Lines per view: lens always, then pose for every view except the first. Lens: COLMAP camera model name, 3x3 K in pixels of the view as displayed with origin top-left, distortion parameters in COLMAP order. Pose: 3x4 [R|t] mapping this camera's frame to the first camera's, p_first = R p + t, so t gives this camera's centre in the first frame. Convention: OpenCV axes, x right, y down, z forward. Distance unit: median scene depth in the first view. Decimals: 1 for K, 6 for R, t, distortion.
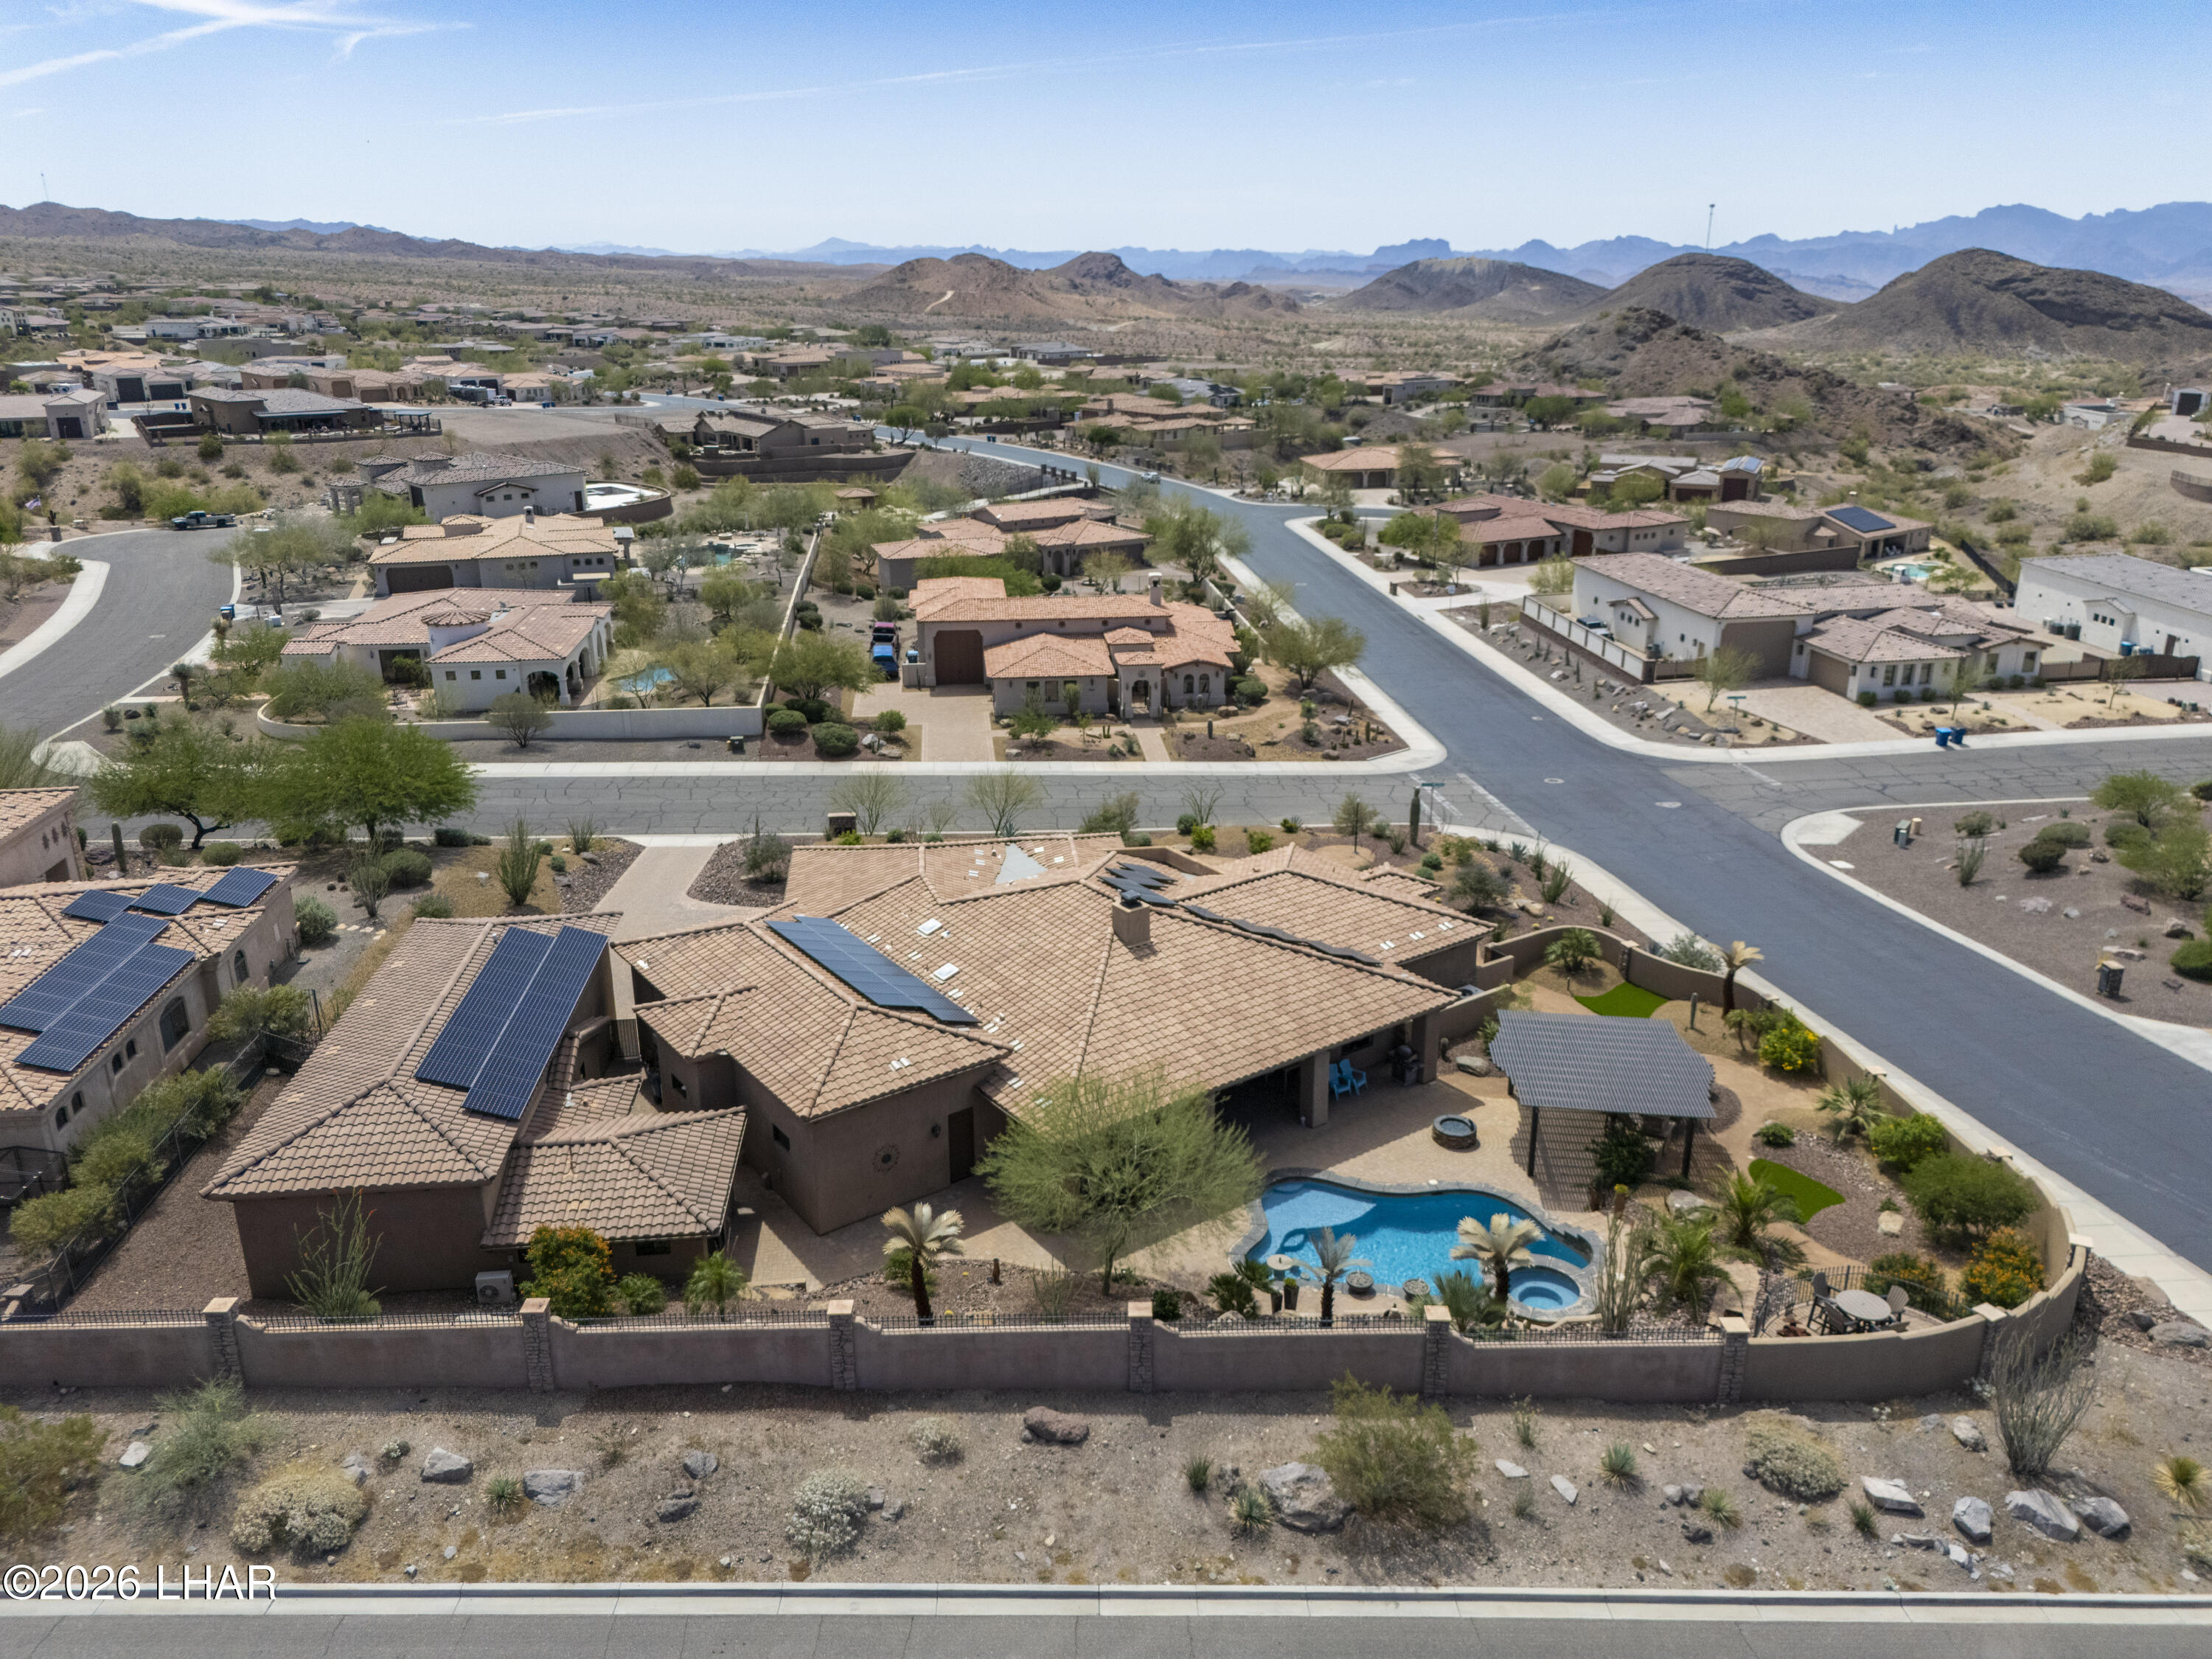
lens RADIAL K [[1625.4, 0, 1102.3], [0, 1625.4, 832.4], [0, 0, 1]] dist [0.076131, -0.072162]
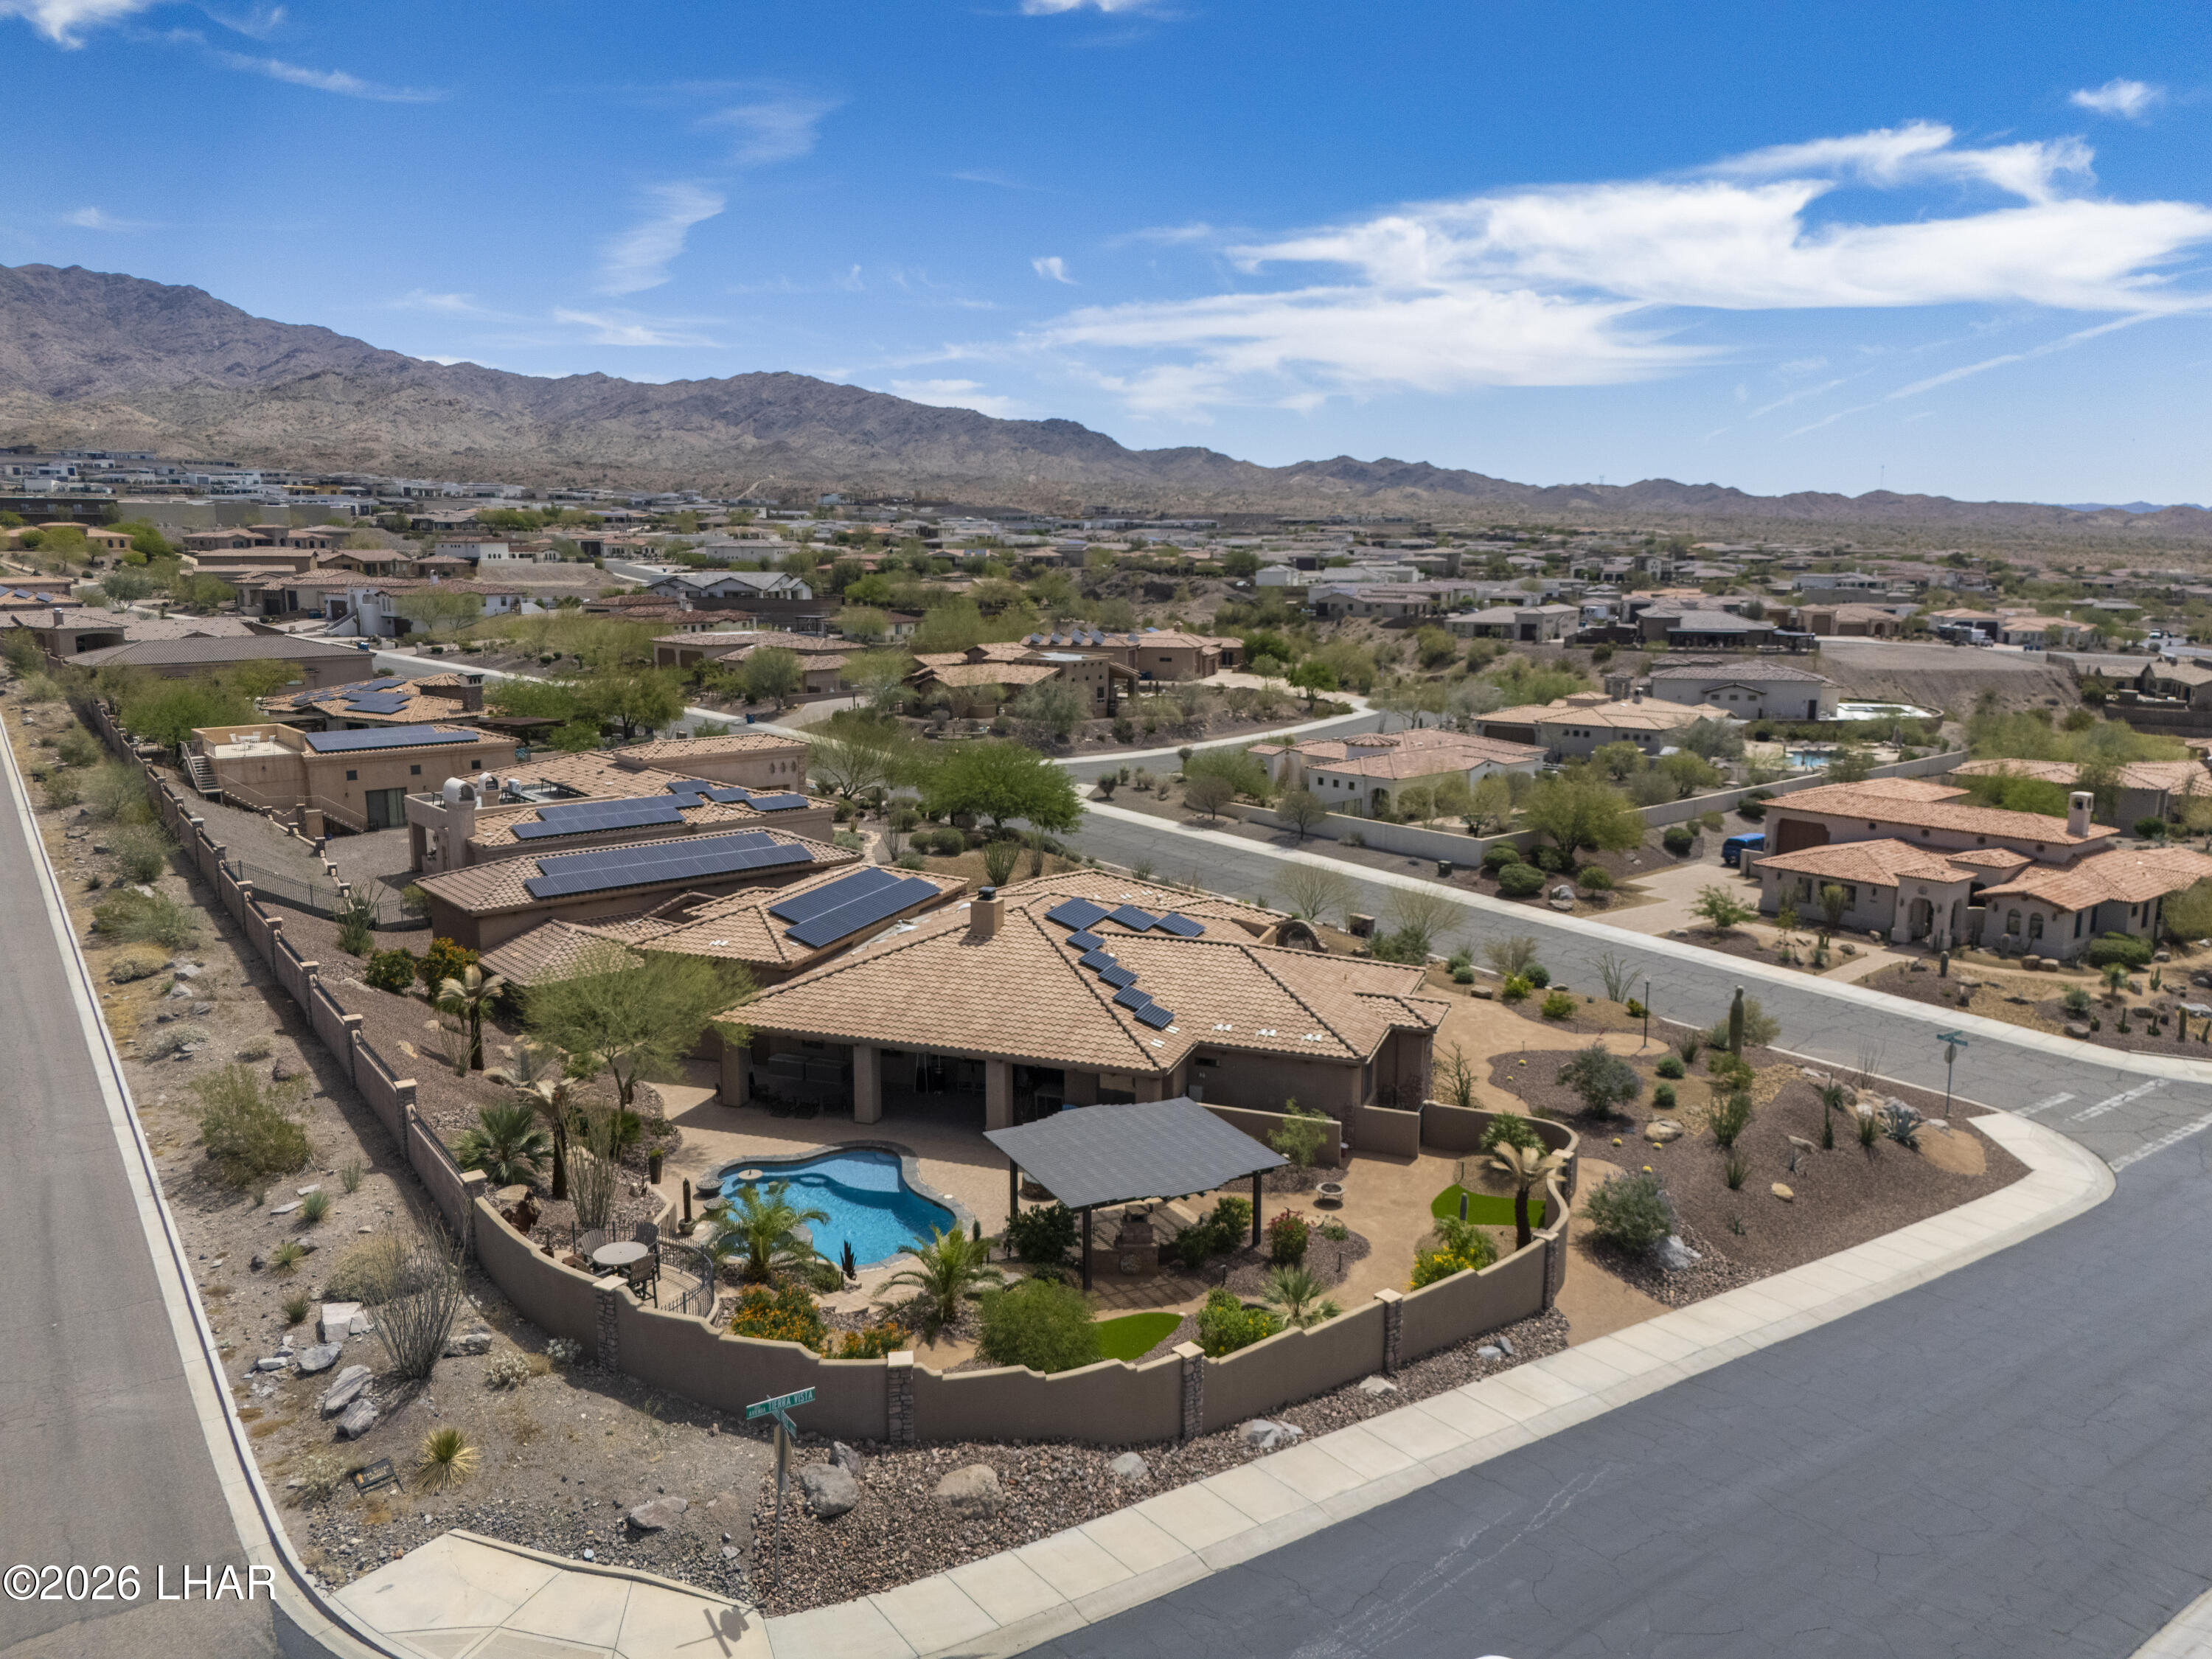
lens RADIAL K [[1621.7, 0, 1102.0], [0, 1621.7, 820.2], [0, 0, 1]] dist [0.065094, -0.067123]
pose [[0.556829, 0.146300, -0.817641, 0.493309], [-0.278470, 0.960280, -0.017821, -0.004631], [0.782557, 0.237611, 0.575452, 0.224841]]
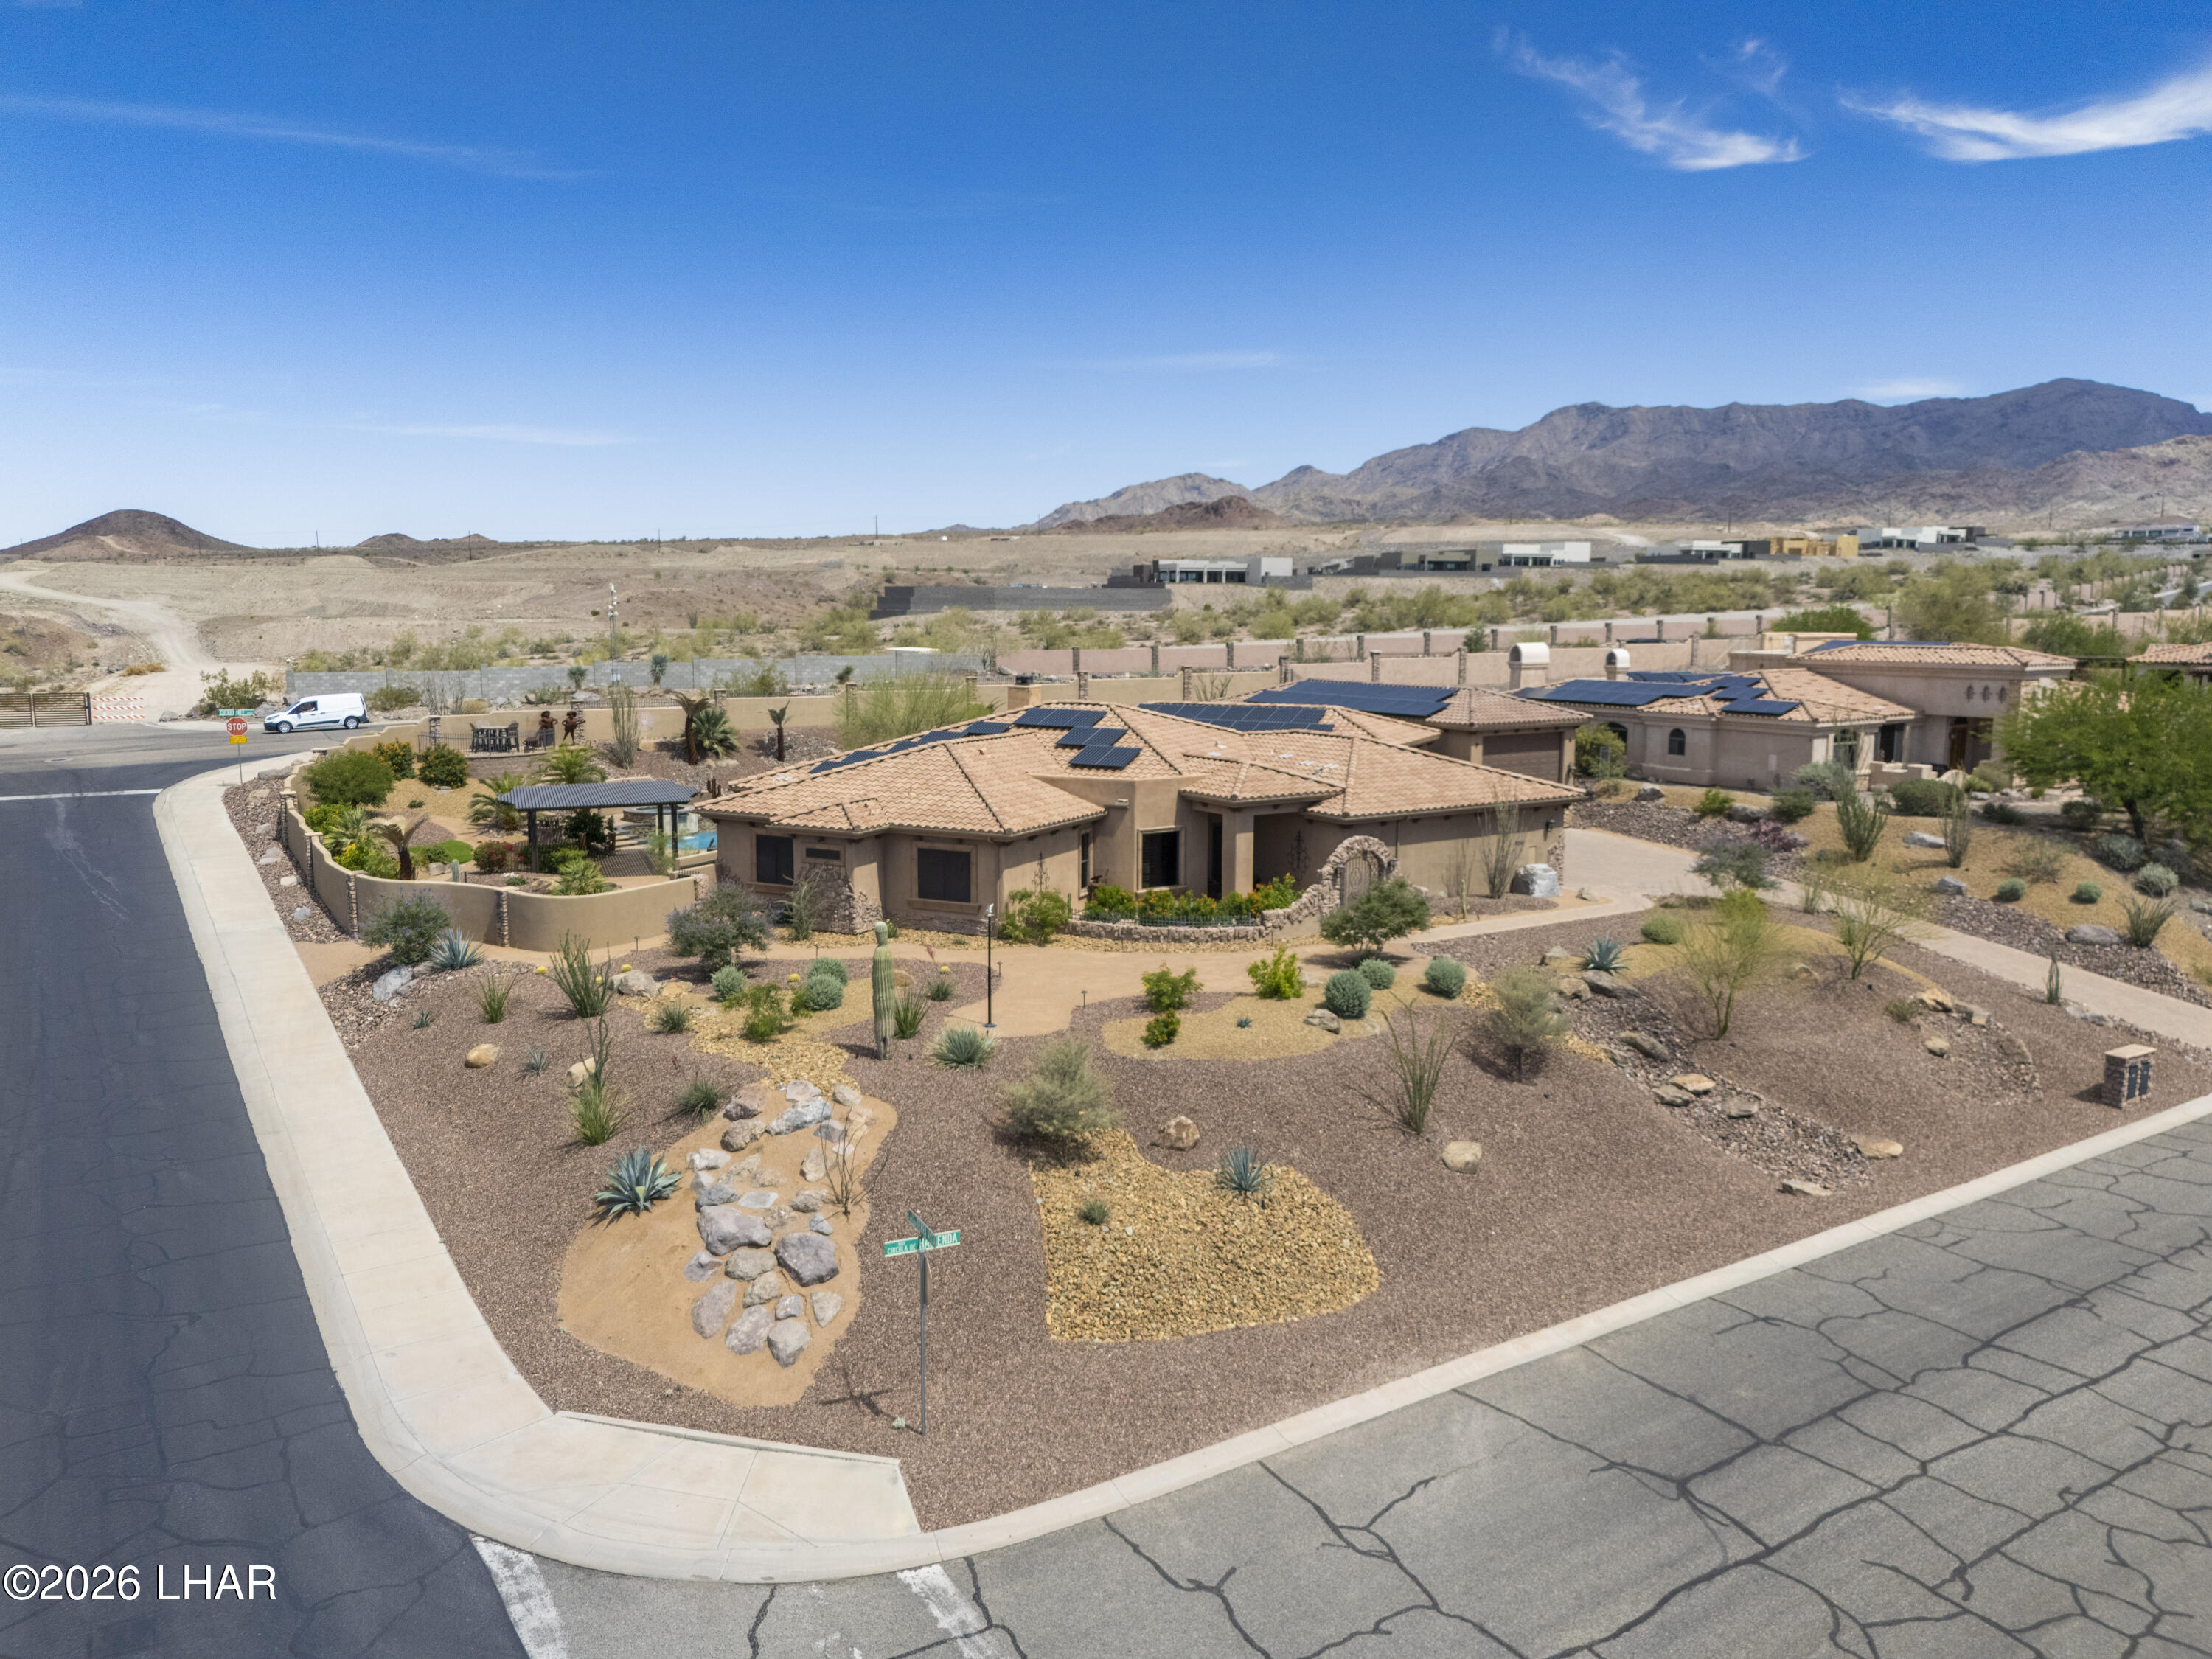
lens RADIAL K [[1625.4, 0, 1102.3], [0, 1625.4, 832.4], [0, 0, 1]] dist [0.076131, -0.072162]
pose [[-0.889163, 0.065754, -0.452841, 0.256608], [-0.150088, 0.892967, 0.424363, -0.187114], [0.432275, 0.445294, -0.784125, 1.033031]]
